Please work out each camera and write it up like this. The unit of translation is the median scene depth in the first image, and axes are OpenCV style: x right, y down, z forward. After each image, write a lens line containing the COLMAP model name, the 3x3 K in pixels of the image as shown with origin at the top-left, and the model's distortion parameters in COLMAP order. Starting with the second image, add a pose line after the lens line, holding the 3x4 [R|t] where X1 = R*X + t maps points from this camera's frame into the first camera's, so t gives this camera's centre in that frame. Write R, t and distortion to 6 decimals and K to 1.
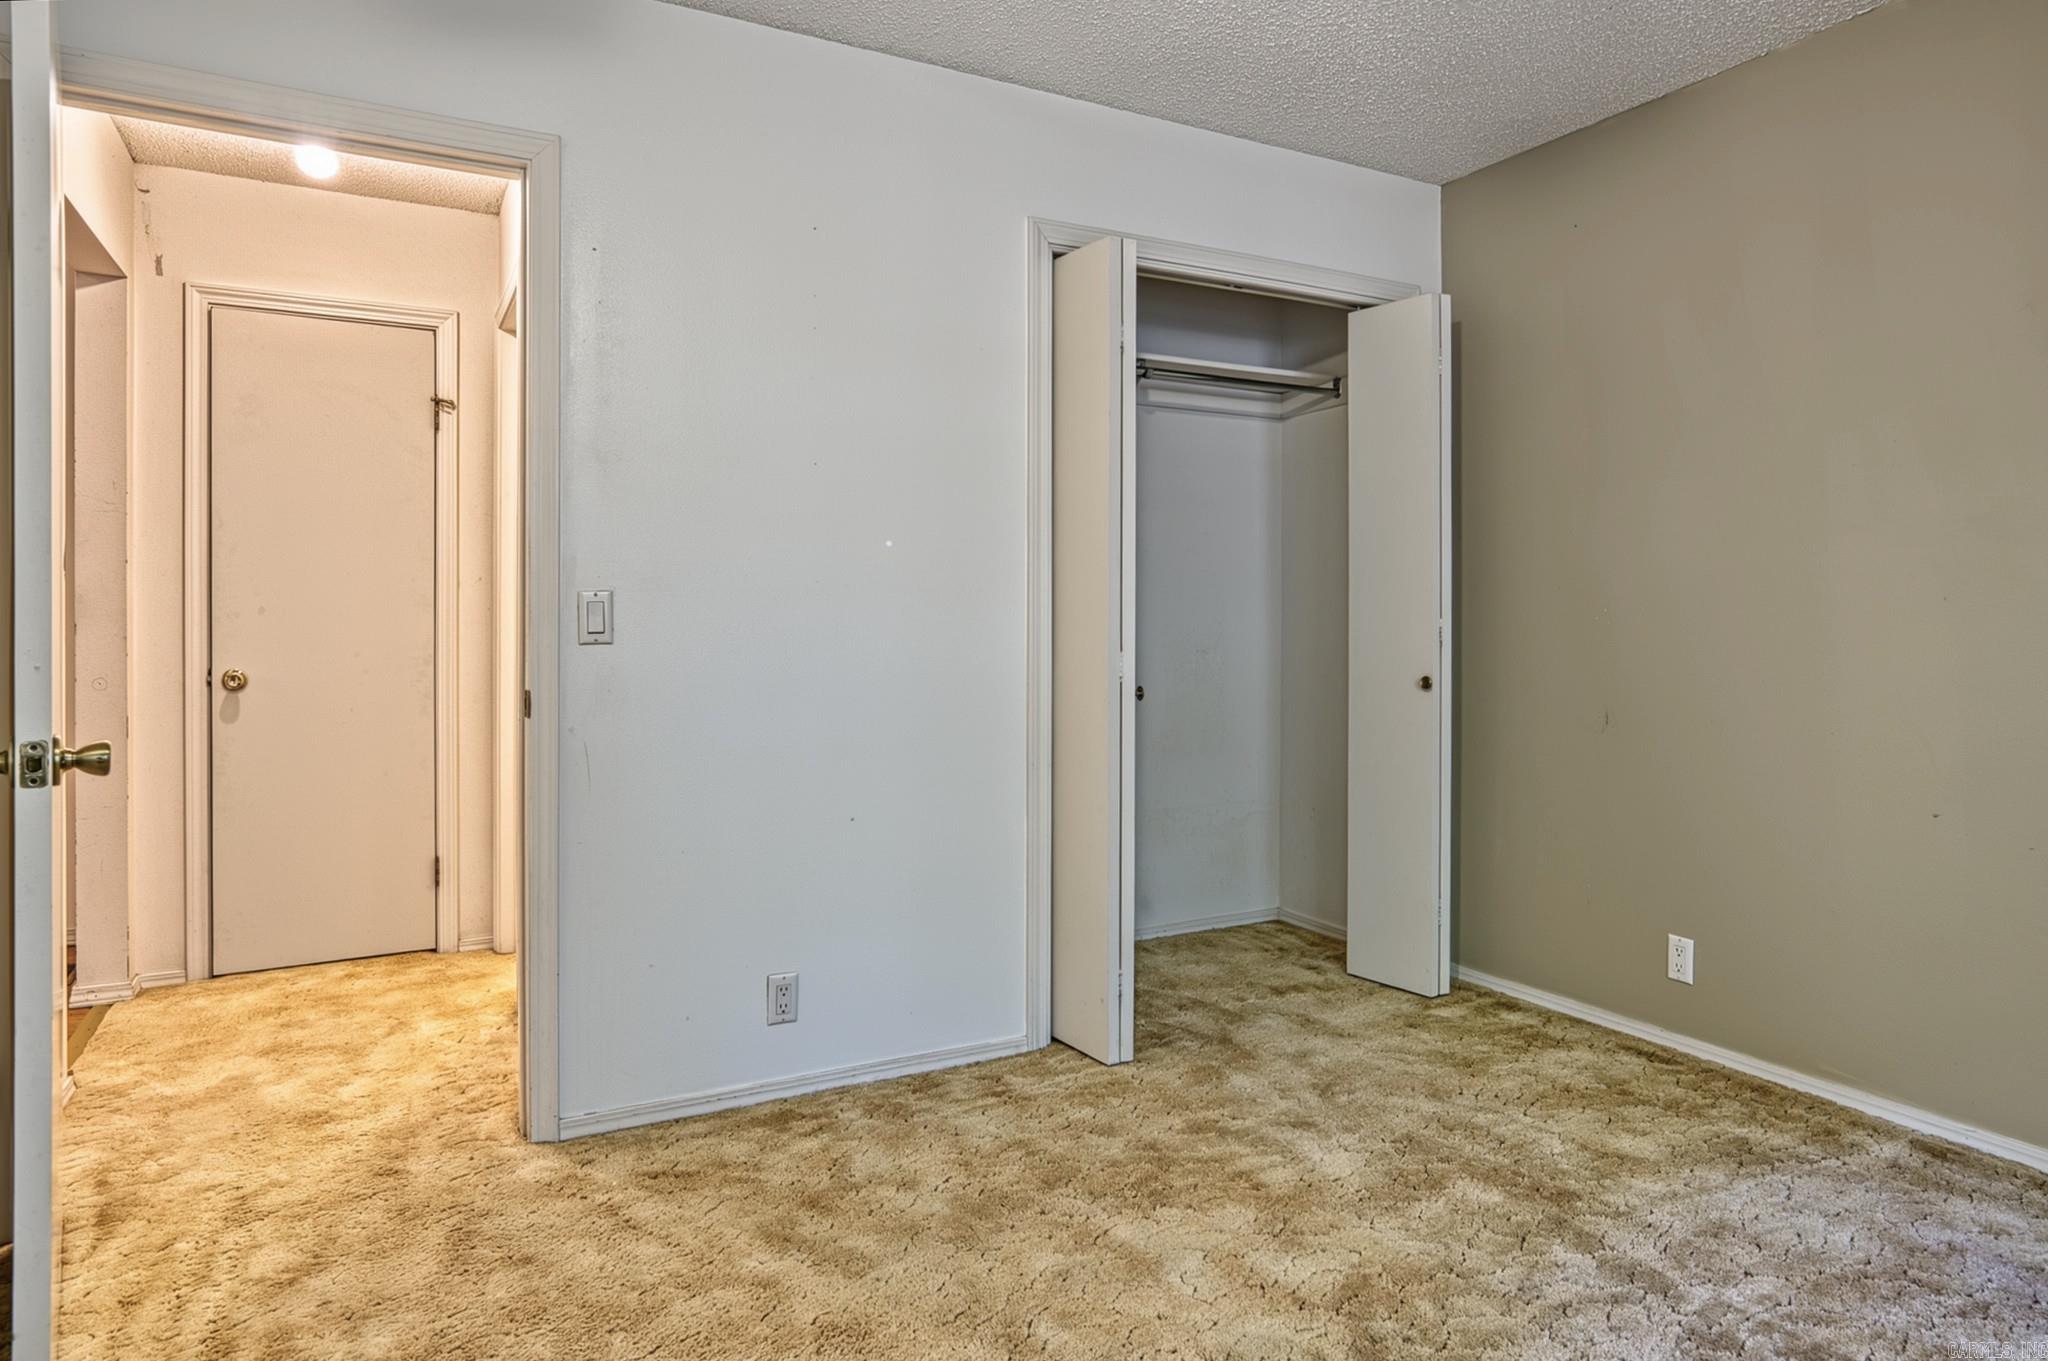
lens RADIAL K [[1168.0, 0, 1024.1], [0, 1168.0, 647.9], [0, 0, 1]] dist [-0.040142, 0.027722]
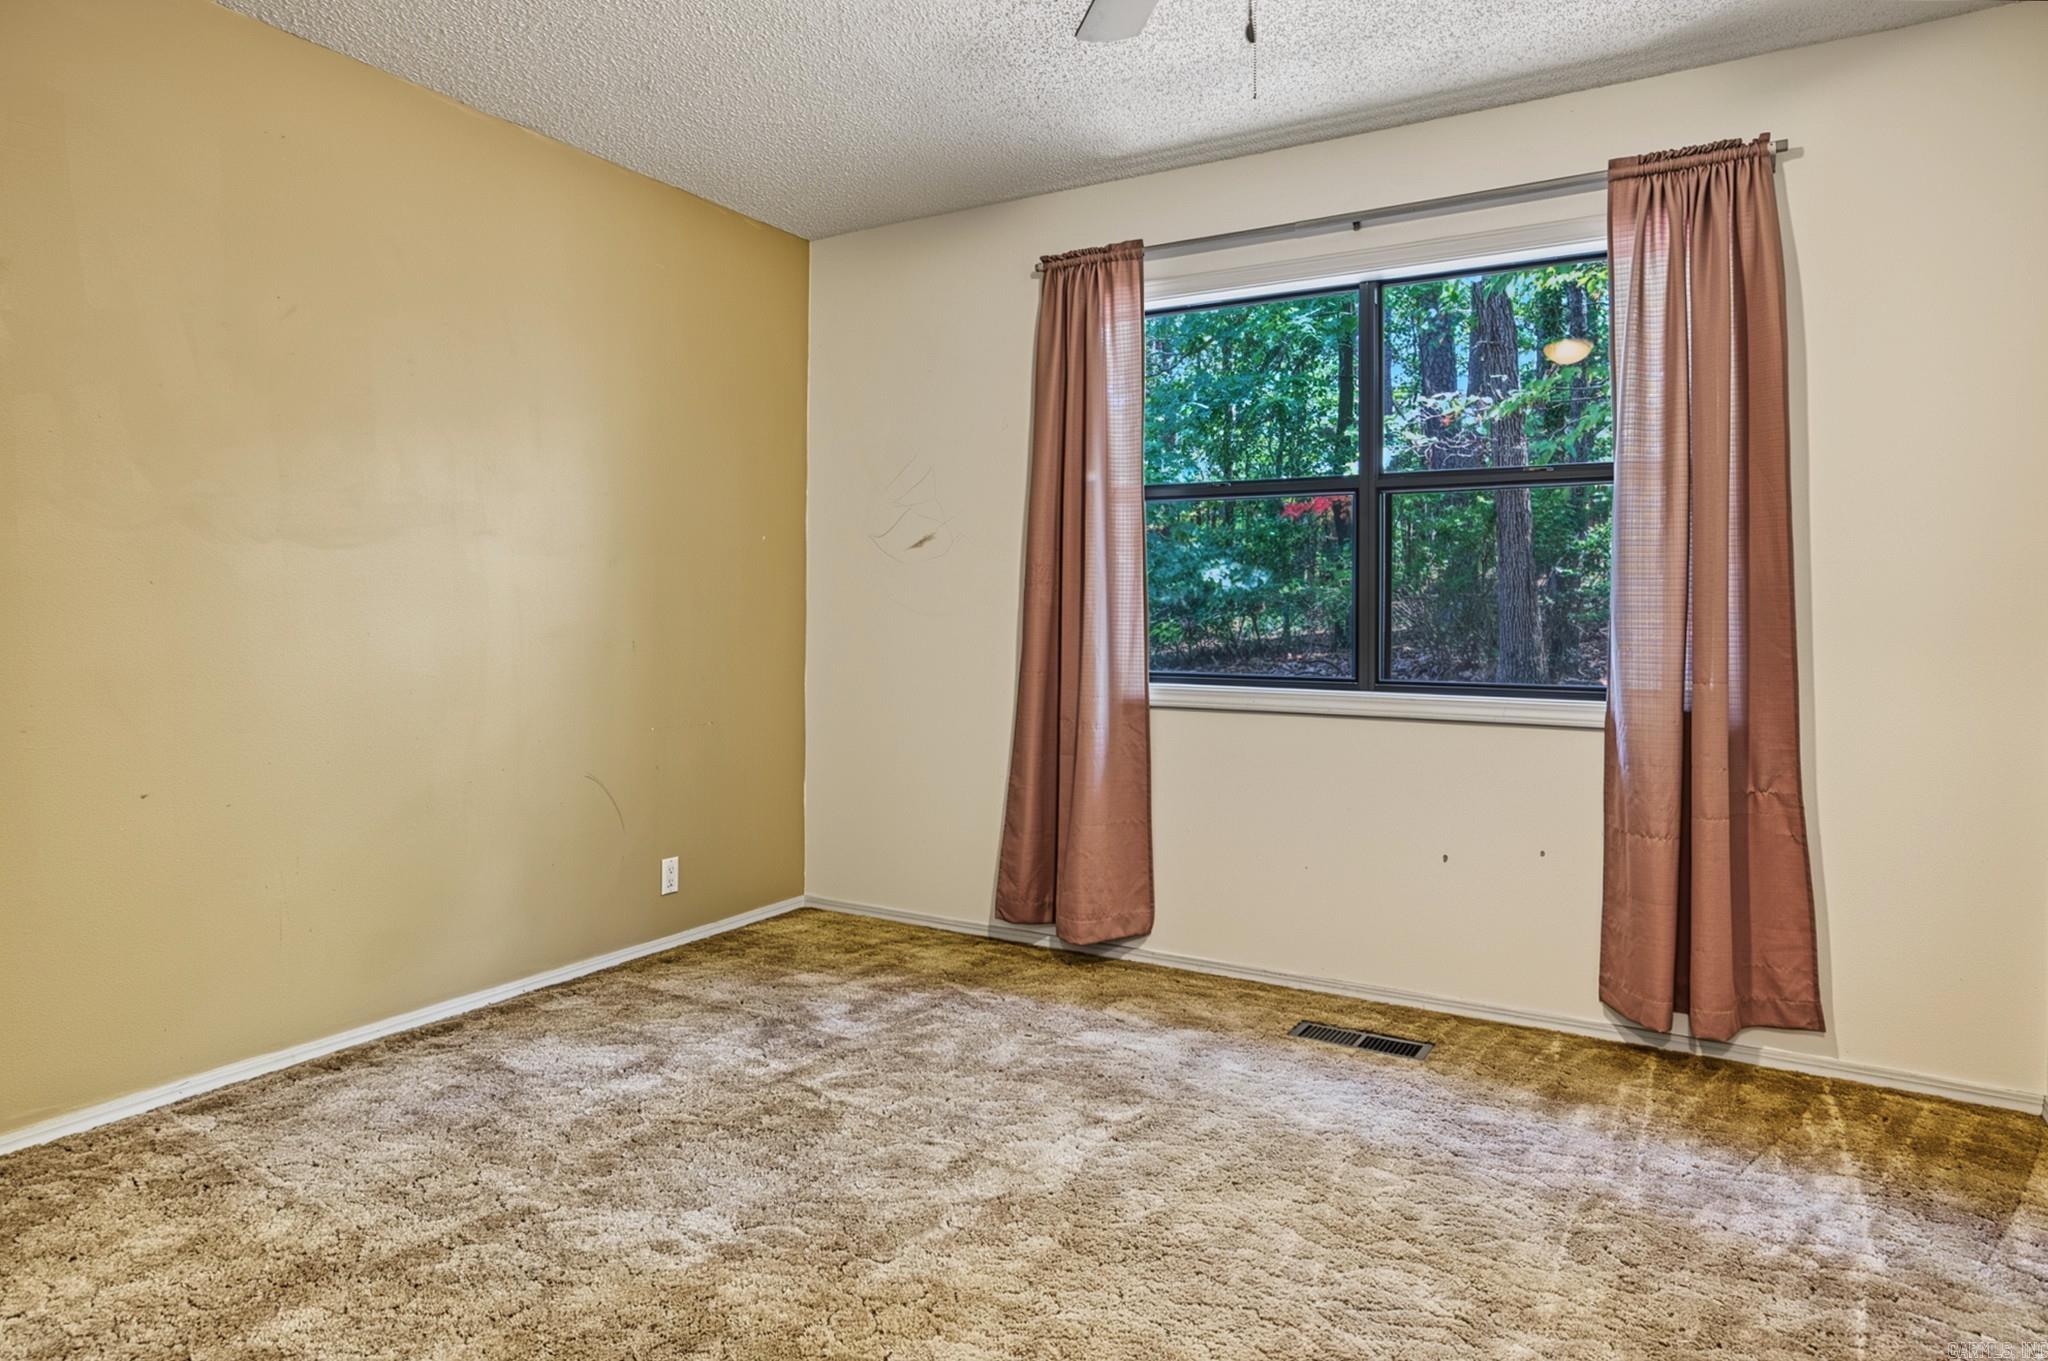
lens RADIAL K [[1168.0, 0, 1024.1], [0, 1168.0, 647.9], [0, 0, 1]] dist [-0.040142, 0.027722]
pose [[-0.531148, -0.019317, 0.847059, -0.528555], [-0.000021, 0.999740, 0.022785, -0.009907], [-0.847279, 0.012084, -0.531011, 0.978453]]
